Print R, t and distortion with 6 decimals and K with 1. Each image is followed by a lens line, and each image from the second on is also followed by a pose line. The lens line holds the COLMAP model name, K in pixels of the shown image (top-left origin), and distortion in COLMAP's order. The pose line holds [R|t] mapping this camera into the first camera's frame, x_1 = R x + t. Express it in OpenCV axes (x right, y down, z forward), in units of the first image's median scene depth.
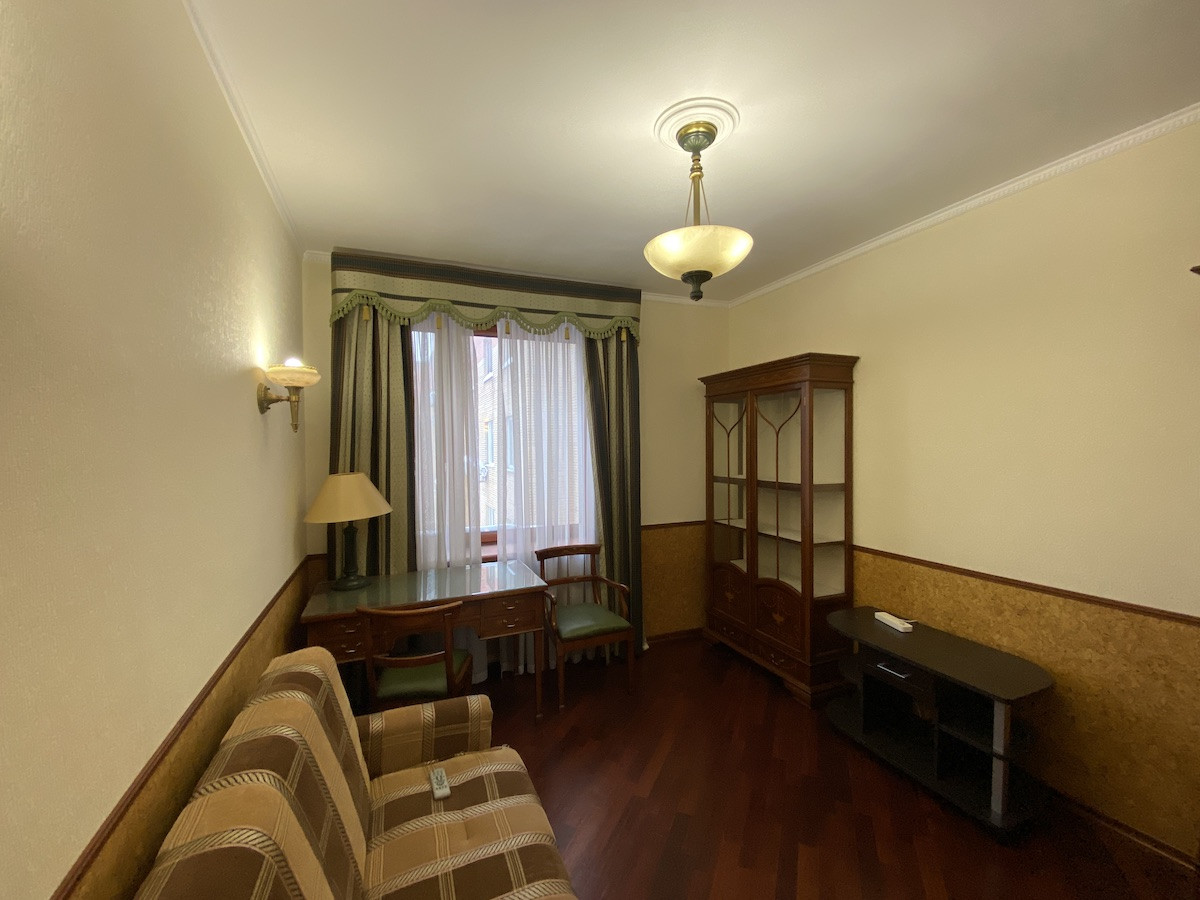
lens RADIAL K [[477.7, 0, 598.6], [0, 477.7, 453.8], [0, 0, 1]] dist [-0.002961, -0.000298]
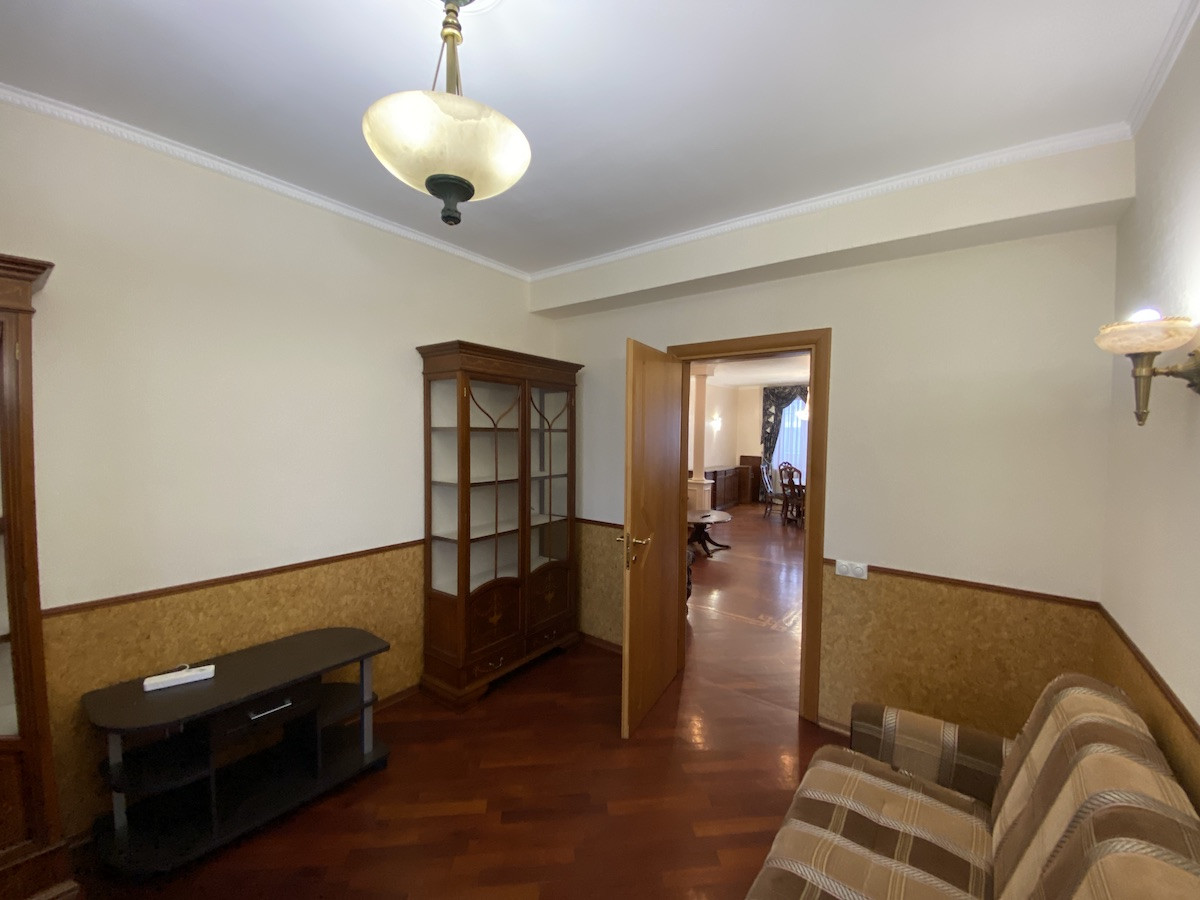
lens RADIAL K [[477.7, 0, 597.9], [0, 477.7, 447.9], [0, 0, 1]] dist [-0.002961, -0.000298]
pose [[-0.482114, -0.012877, 0.876014, -0.432105], [0.018308, 0.999526, 0.024768, -0.012372], [-0.875917, 0.027979, -0.481649, 0.998459]]
